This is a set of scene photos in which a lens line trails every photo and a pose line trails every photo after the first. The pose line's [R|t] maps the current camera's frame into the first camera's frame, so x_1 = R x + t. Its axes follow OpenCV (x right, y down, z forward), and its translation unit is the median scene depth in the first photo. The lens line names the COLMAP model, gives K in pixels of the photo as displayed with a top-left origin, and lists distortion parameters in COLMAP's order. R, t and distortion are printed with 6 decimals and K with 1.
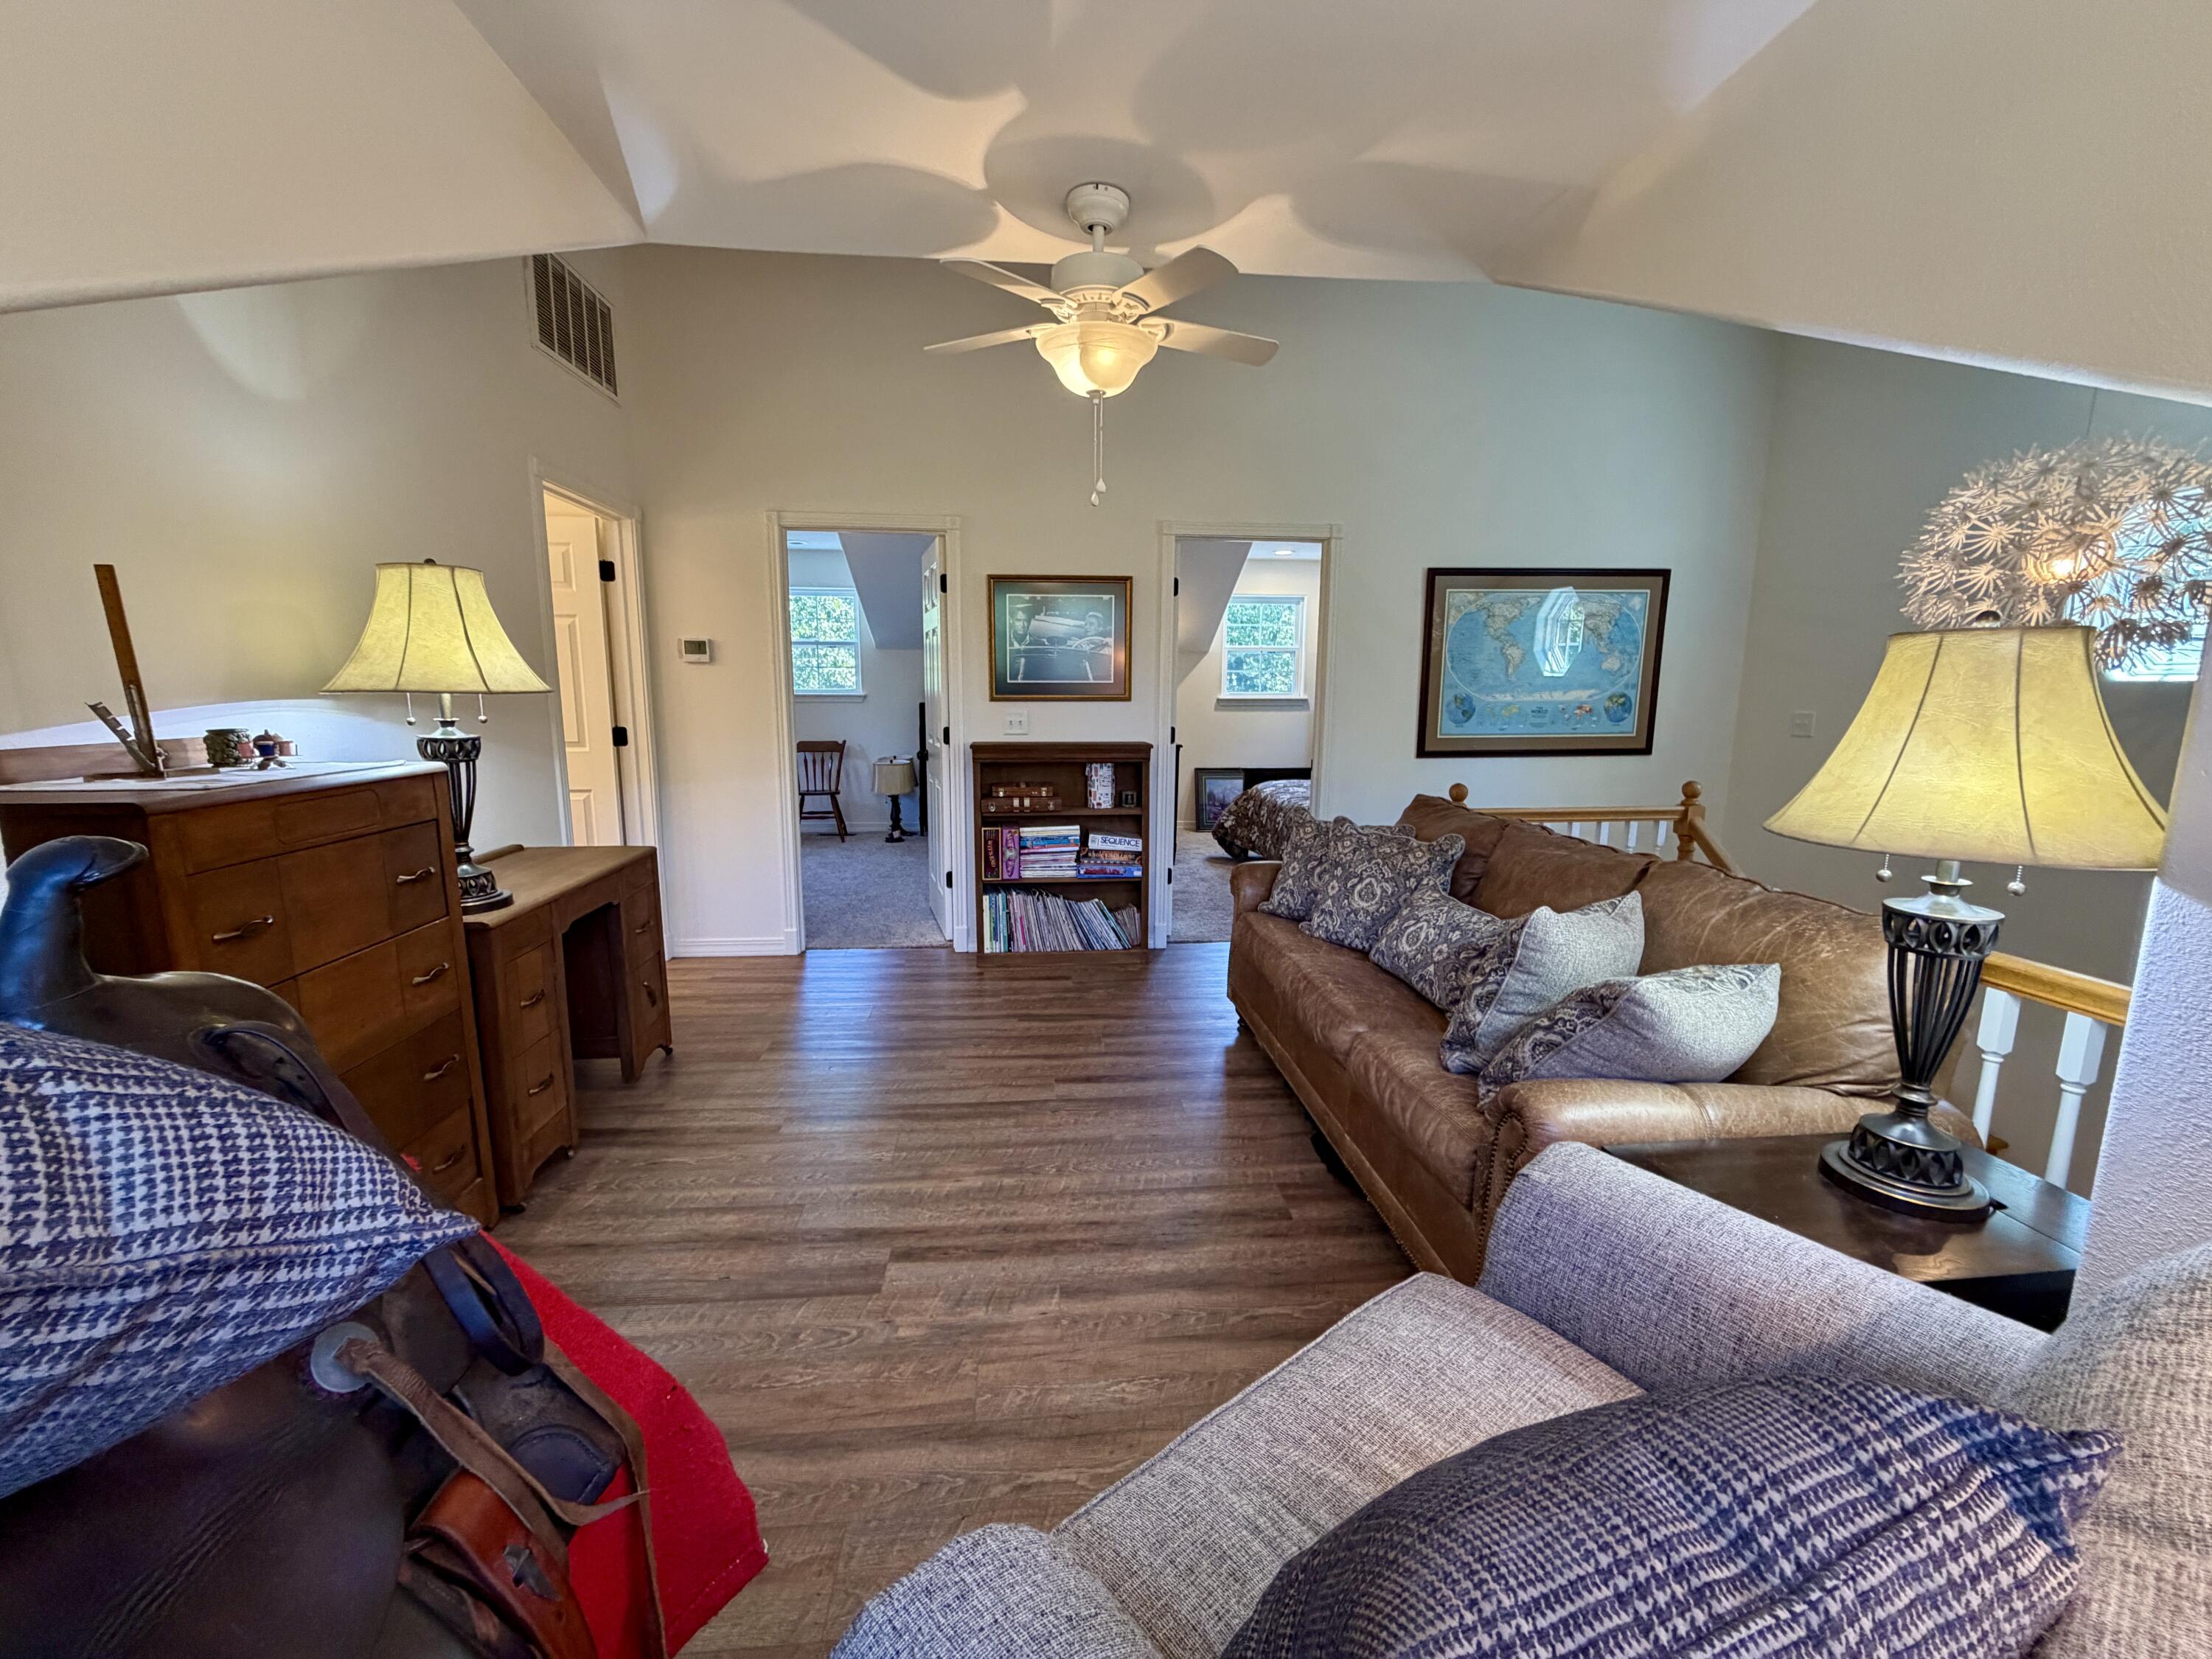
lens RADIAL K [[889.5, 0, 1111.9], [0, 889.5, 827.2], [0, 0, 1]] dist [-0.000423, 0.000135]
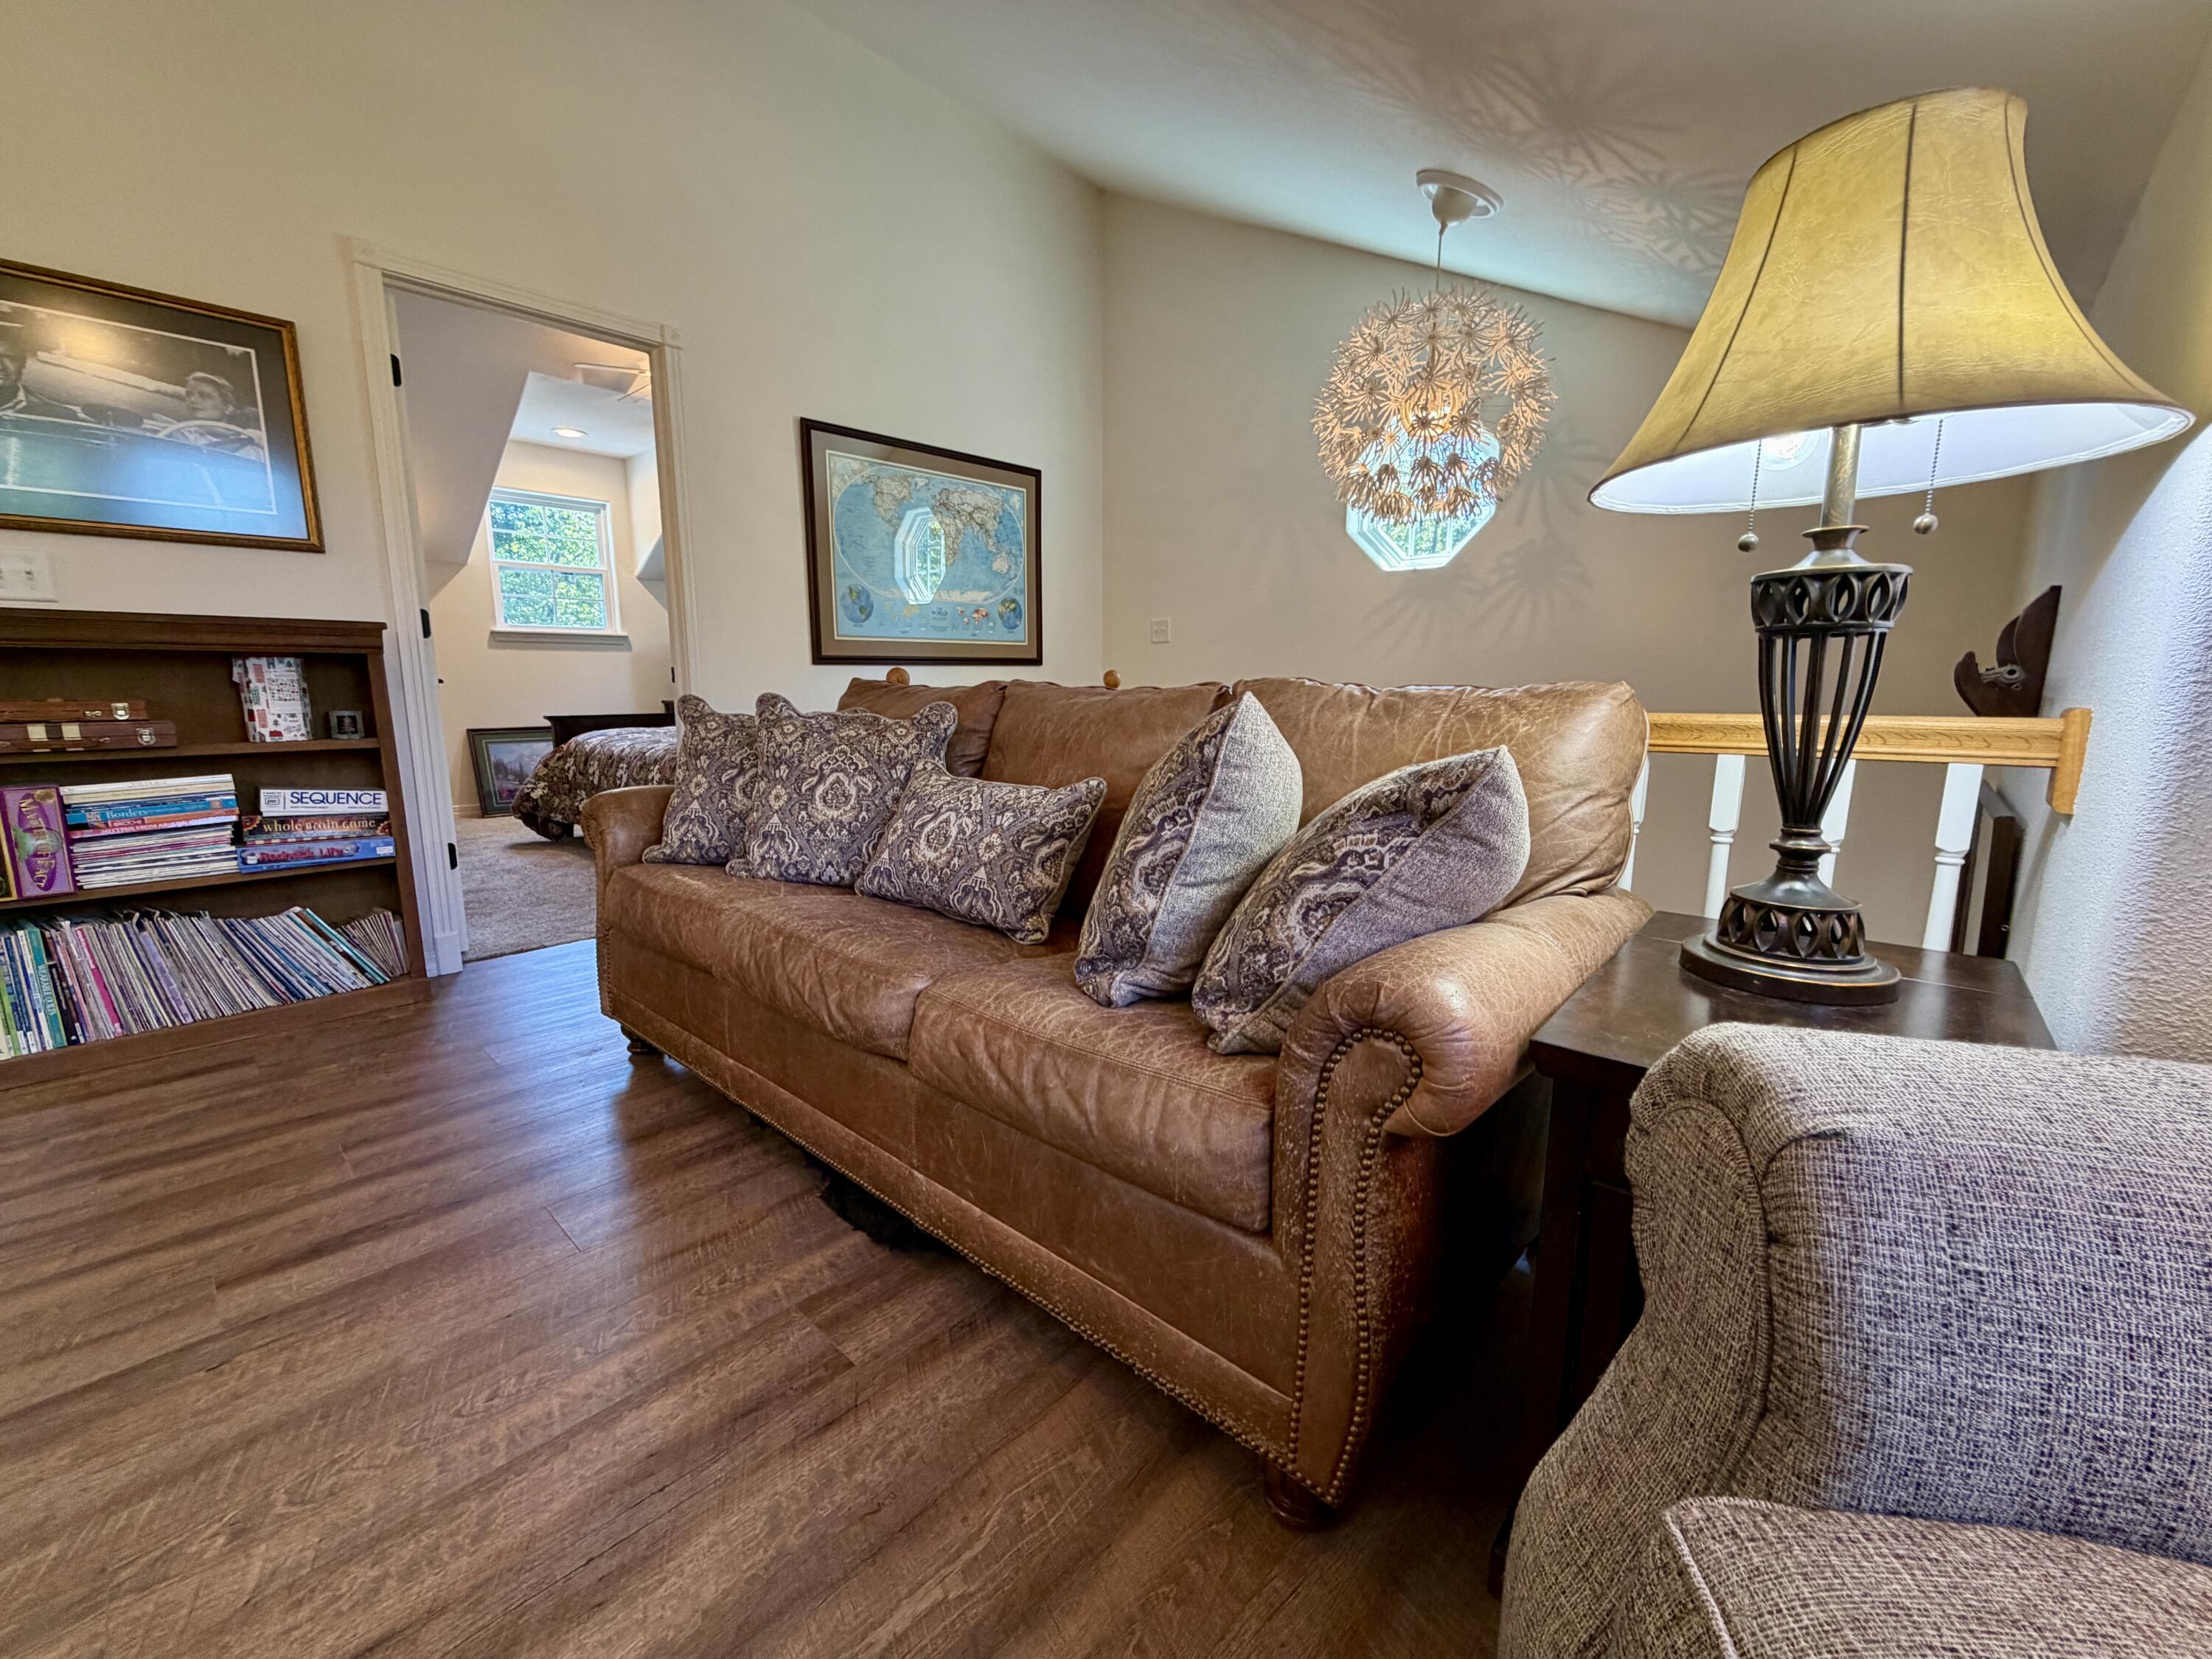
lens RADIAL K [[889.5, 0, 1104.3], [0, 889.5, 823.9], [0, 0, 1]] dist [-0.000423, 0.000135]
pose [[0.748104, -0.114546, 0.653620, 0.003471], [0.110221, 0.992756, 0.047826, 0.070380], [-0.654364, 0.036264, 0.755310, 0.310426]]
